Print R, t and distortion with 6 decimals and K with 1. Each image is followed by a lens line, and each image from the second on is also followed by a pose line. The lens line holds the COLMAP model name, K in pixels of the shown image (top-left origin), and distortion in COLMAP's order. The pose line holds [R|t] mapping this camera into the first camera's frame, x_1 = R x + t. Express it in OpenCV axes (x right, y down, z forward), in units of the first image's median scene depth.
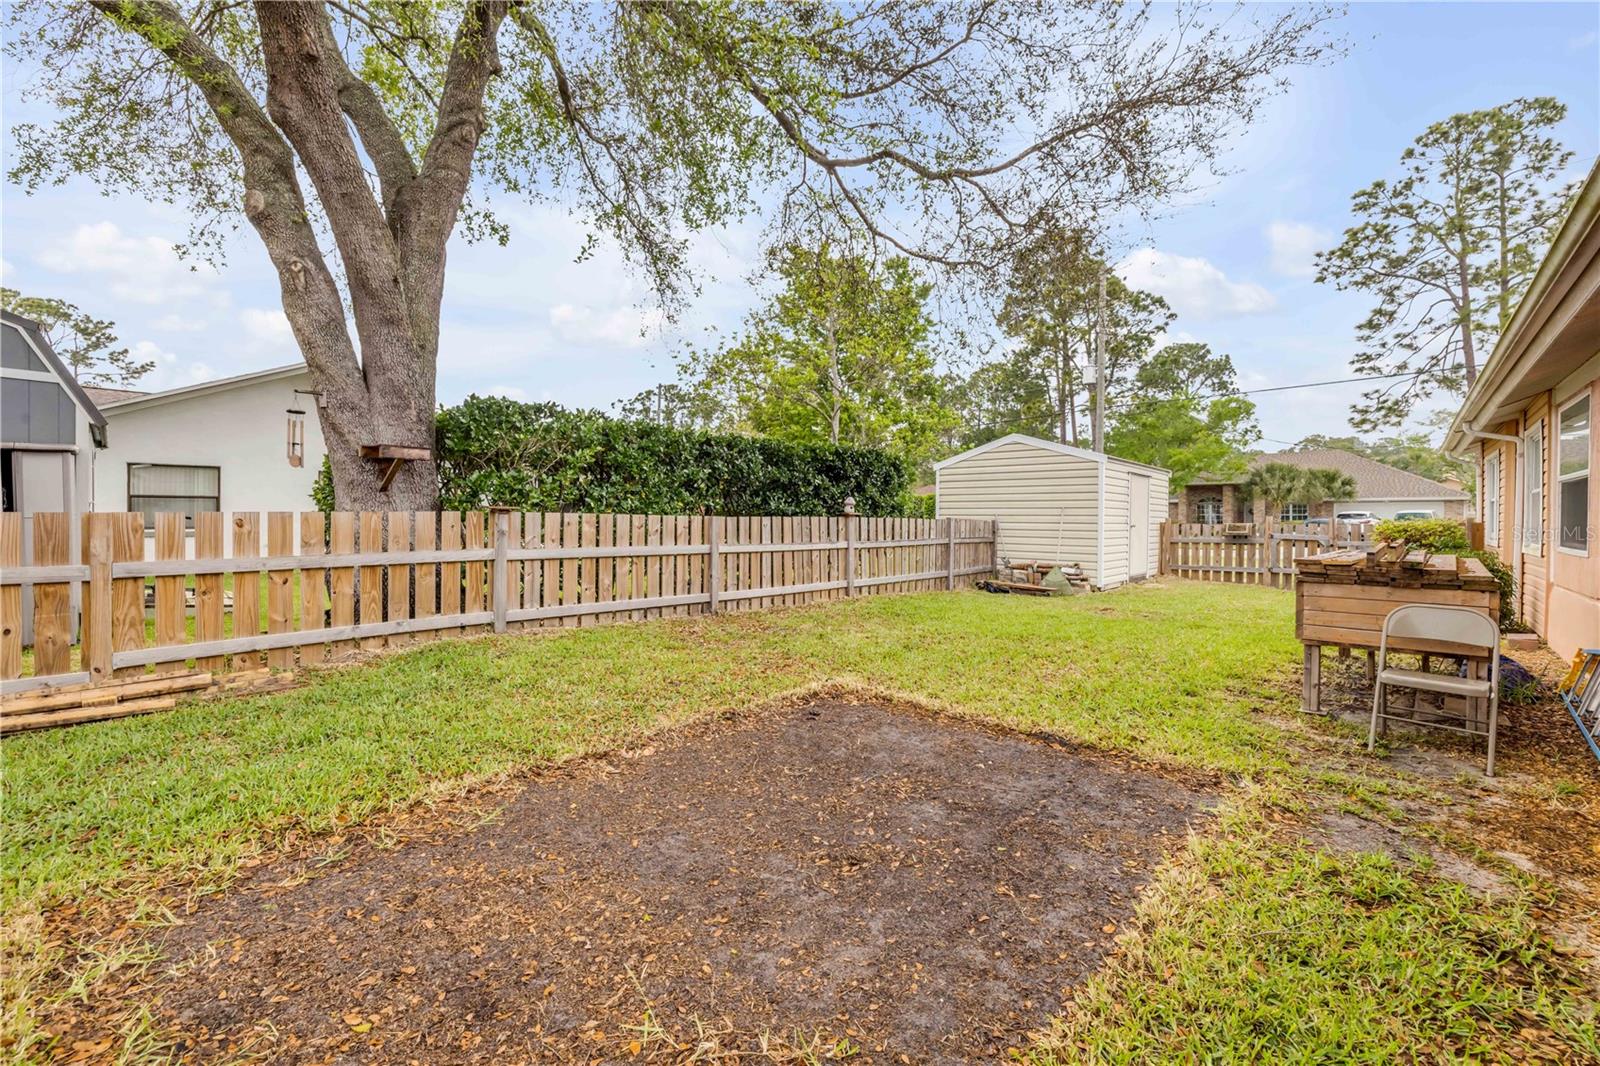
lens RADIAL K [[666.5, 0, 805.8], [0, 666.5, 524.9], [0, 0, 1]] dist [-0.004679, -0.000335]
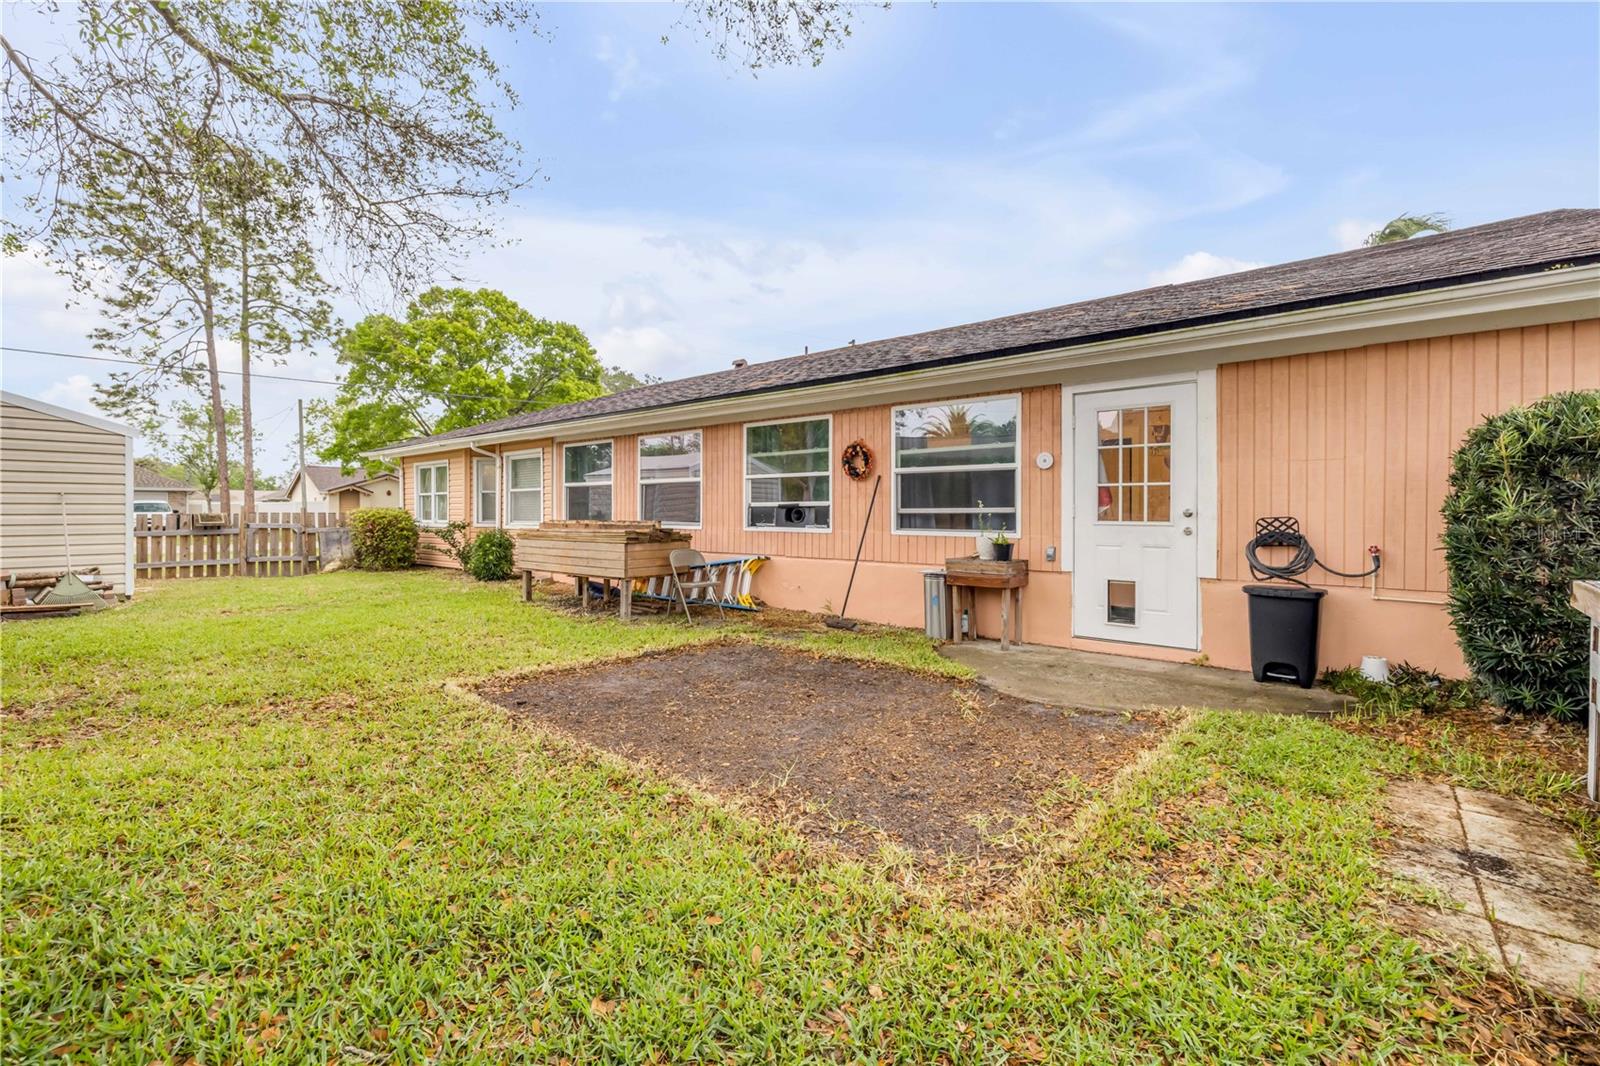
lens RADIAL K [[666.5, 0, 803.8], [0, 666.5, 523.4], [0, 0, 1]] dist [-0.004679, -0.000335]
pose [[-0.023013, -0.022186, 0.999489, -0.303472], [0.011584, 0.999681, 0.022457, 0.000021], [-0.999668, 0.012095, -0.022748, 0.185014]]
